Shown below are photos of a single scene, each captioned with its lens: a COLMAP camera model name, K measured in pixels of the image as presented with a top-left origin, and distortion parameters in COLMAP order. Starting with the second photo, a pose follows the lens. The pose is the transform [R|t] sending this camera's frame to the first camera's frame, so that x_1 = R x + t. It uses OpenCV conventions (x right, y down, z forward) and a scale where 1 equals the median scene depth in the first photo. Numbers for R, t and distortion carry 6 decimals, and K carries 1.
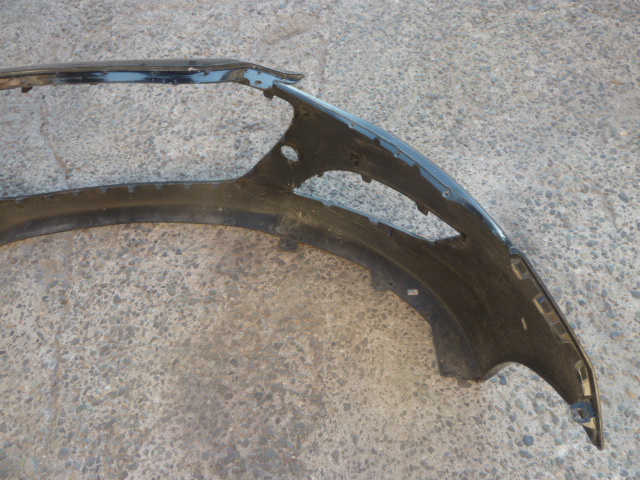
lens RADIAL K [[476.9, 0, 323.7], [0, 476.9, 237.1], [0, 0, 1]] dist [-0.040325, 0.006653]
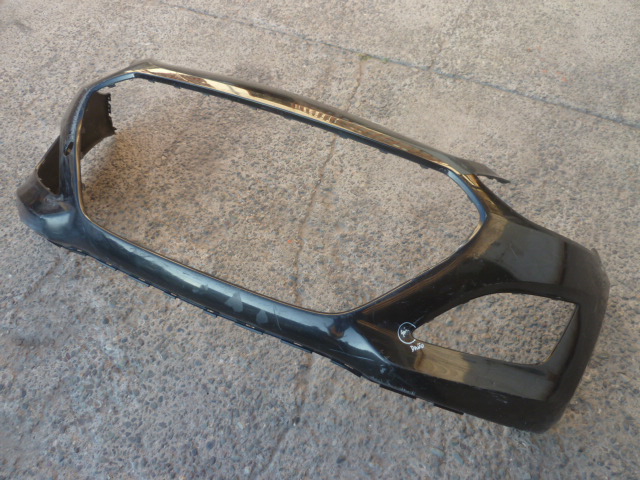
lens RADIAL K [[476.9, 0, 323.7], [0, 476.9, 237.1], [0, 0, 1]] dist [-0.040325, 0.006653]
pose [[-0.873540, -0.287139, 0.393038, -1.310398], [0.479964, -0.373740, 0.793696, -1.208552], [-0.081007, 0.881969, 0.464293, 0.538438]]
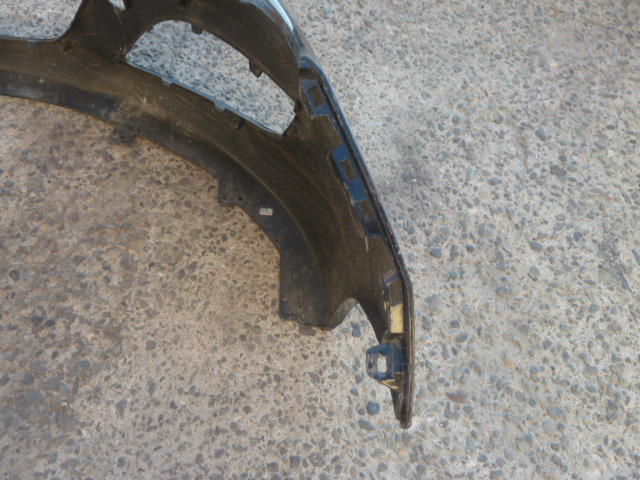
lens RADIAL K [[476.9, 0, 323.7], [0, 476.9, 237.1], [0, 0, 1]] dist [-0.040325, 0.006653]
pose [[0.984476, 0.118907, 0.129106, 0.181820], [-0.128336, 0.989443, 0.067318, 0.091470], [-0.119739, -0.082842, 0.989343, 0.213294]]
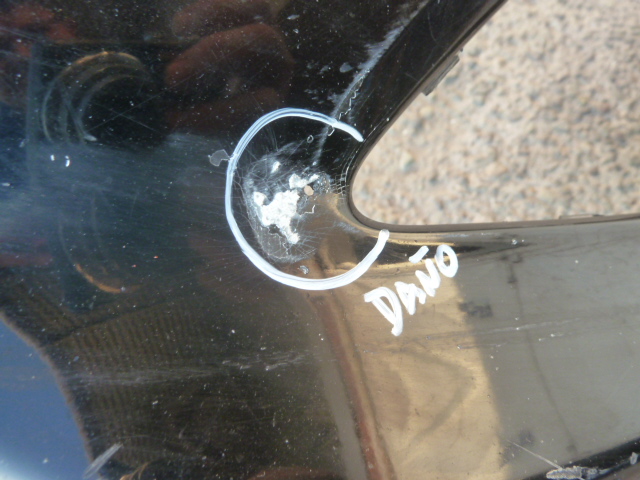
lens RADIAL K [[476.9, 0, 323.7], [0, 476.9, 237.1], [0, 0, 1]] dist [-0.040325, 0.006653]
pose [[-0.982895, -0.055110, 0.175730, -1.170130], [0.170711, -0.630674, 0.757039, -0.575584], [0.069107, 0.774089, 0.629294, 1.039569]]
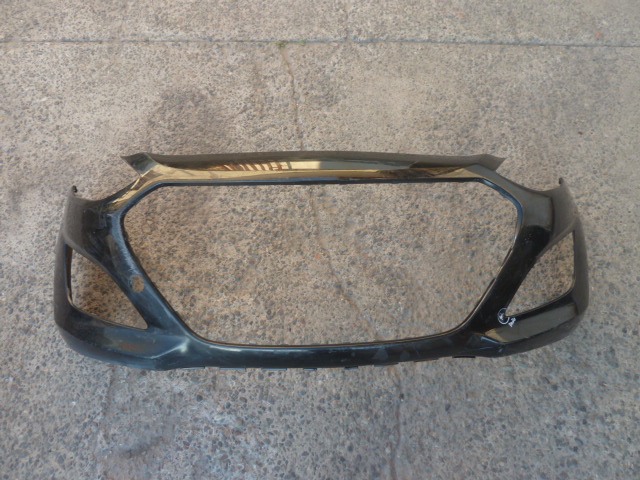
lens RADIAL K [[476.9, 0, 323.7], [0, 476.9, 237.1], [0, 0, 1]] dist [-0.040325, 0.006653]
pose [[-0.994145, 0.029209, 0.104035, -0.833566], [0.061132, -0.641860, 0.764381, -1.289507], [0.089103, 0.766265, 0.636317, 0.163270]]
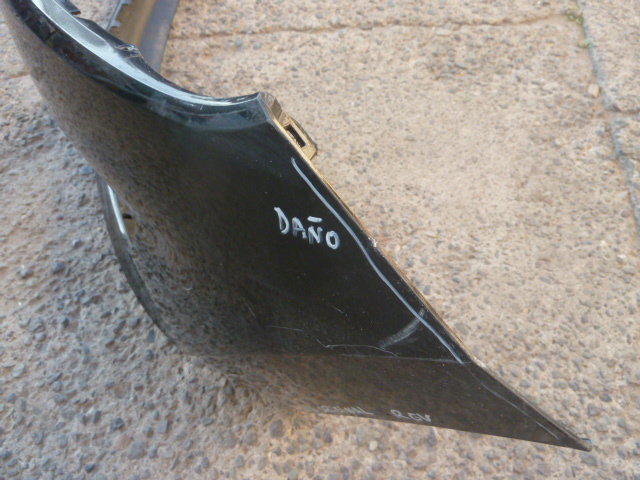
lens RADIAL K [[476.9, 0, 323.7], [0, 476.9, 237.1], [0, 0, 1]] dist [-0.040325, 0.006653]
pose [[0.127658, -0.793347, 0.595234, -1.488529], [0.853482, 0.393591, 0.341548, 0.087620], [-0.505245, 0.464420, 0.727353, 0.544394]]
